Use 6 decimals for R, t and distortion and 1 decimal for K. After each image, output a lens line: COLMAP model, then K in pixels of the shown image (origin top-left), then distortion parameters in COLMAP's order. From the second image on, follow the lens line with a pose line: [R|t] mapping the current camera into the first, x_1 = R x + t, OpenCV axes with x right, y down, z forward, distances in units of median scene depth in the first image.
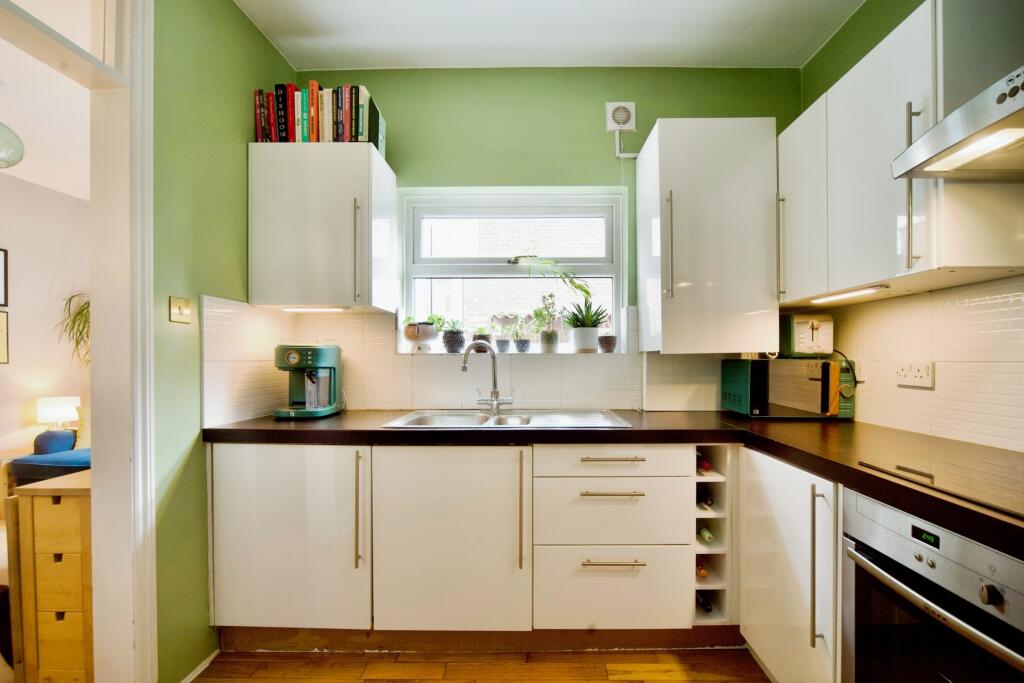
lens RADIAL K [[426.6, 0, 515.2], [0, 426.6, 362.9], [0, 0, 1]] dist [-0.008813, 0.000061]
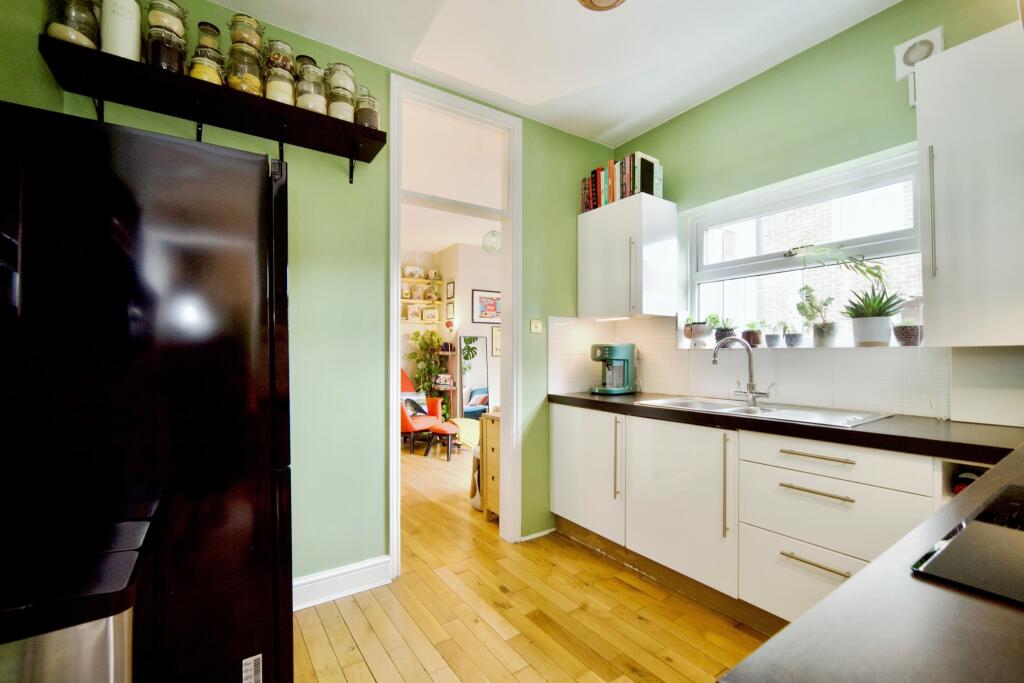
lens RADIAL K [[437.7, 0, 512.8], [0, 437.7, 352.2], [0, 0, 1]] dist [0.011762, -0.000008]
pose [[0.580116, -0.002284, -0.814531, 0.539039], [-0.008301, 0.999928, -0.008716, 0.002433], [0.814492, 0.011818, 0.580055, -0.125979]]
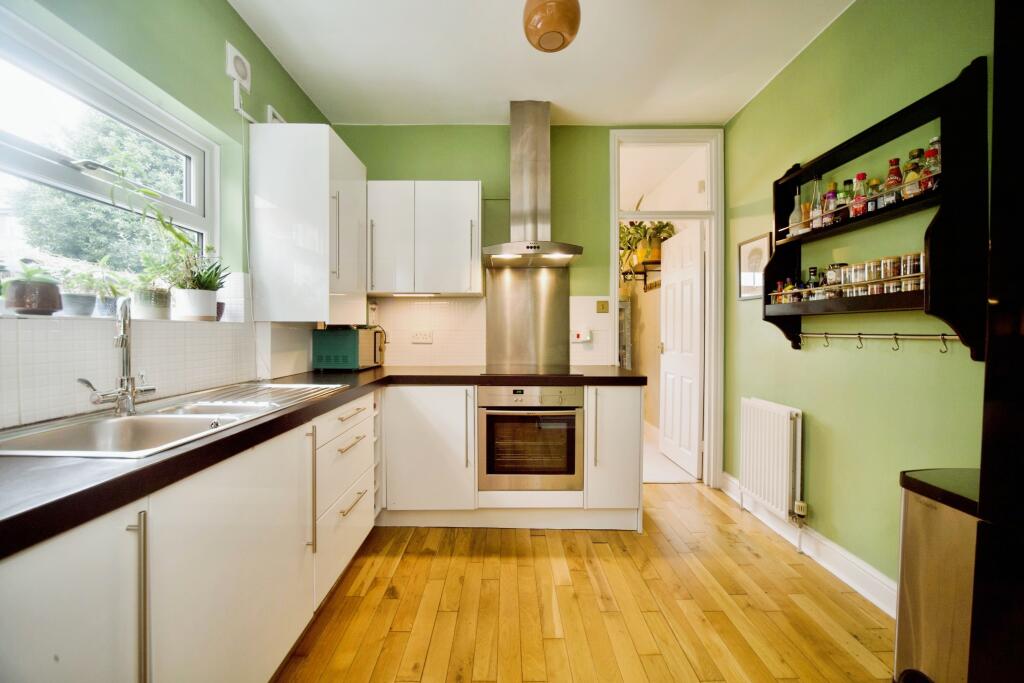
lens RADIAL K [[375.8, 0, 511.3], [0, 375.8, 333.3], [0, 0, 1]] dist [0.000194, 0.000010]
pose [[-0.018605, -0.005629, 0.999811, -0.668692], [0.006010, 0.999965, 0.005742, 0.002163], [-0.999809, 0.006115, -0.018570, 0.474003]]
